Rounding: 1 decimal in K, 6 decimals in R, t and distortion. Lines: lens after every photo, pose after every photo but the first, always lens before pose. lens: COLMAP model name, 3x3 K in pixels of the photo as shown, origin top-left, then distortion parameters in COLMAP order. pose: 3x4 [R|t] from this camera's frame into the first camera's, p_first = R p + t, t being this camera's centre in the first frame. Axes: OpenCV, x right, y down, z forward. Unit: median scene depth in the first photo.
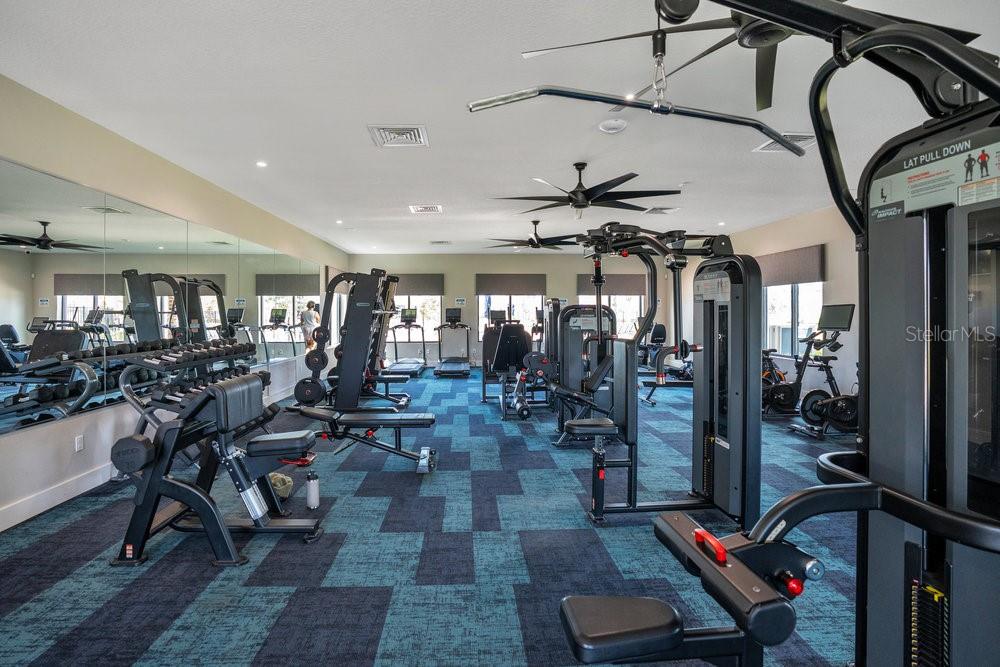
lens RADIAL K [[498.4, 0, 500.0], [0, 498.4, 333.5], [0, 0, 1]] dist [-0.003003, 0.000006]
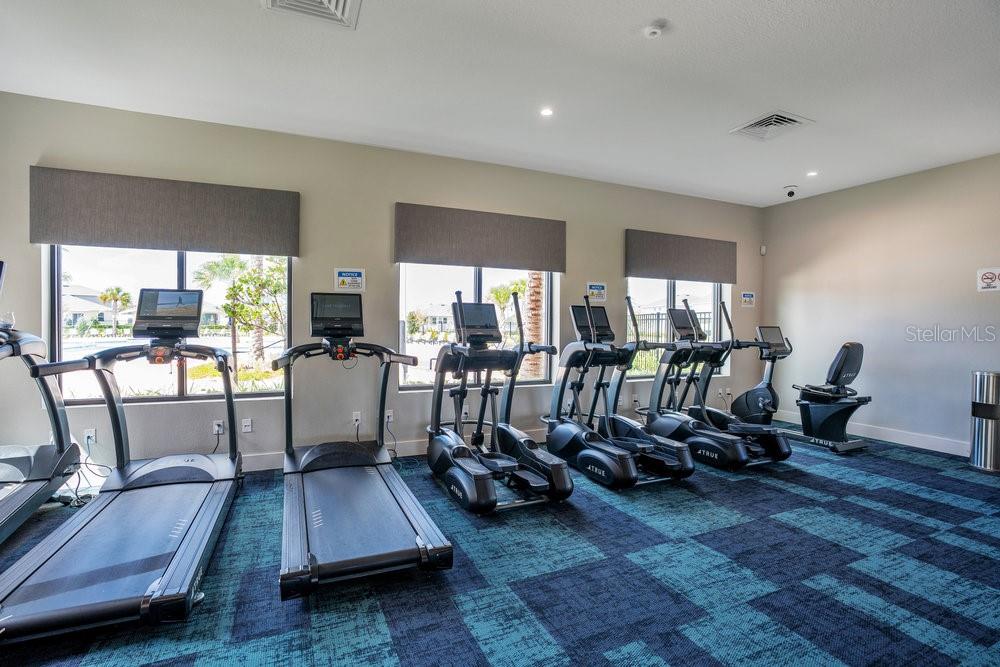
lens RADIAL K [[469.1, 0, 496.1], [0, 469.1, 349.7], [0, 0, 1]] dist [-0.001815, -0.000090]
pose [[0.942546, -0.007093, 0.334000, -0.094920], [0.003170, 0.999919, 0.012289, -0.018025], [-0.334060, -0.010524, 0.942493, 0.670194]]
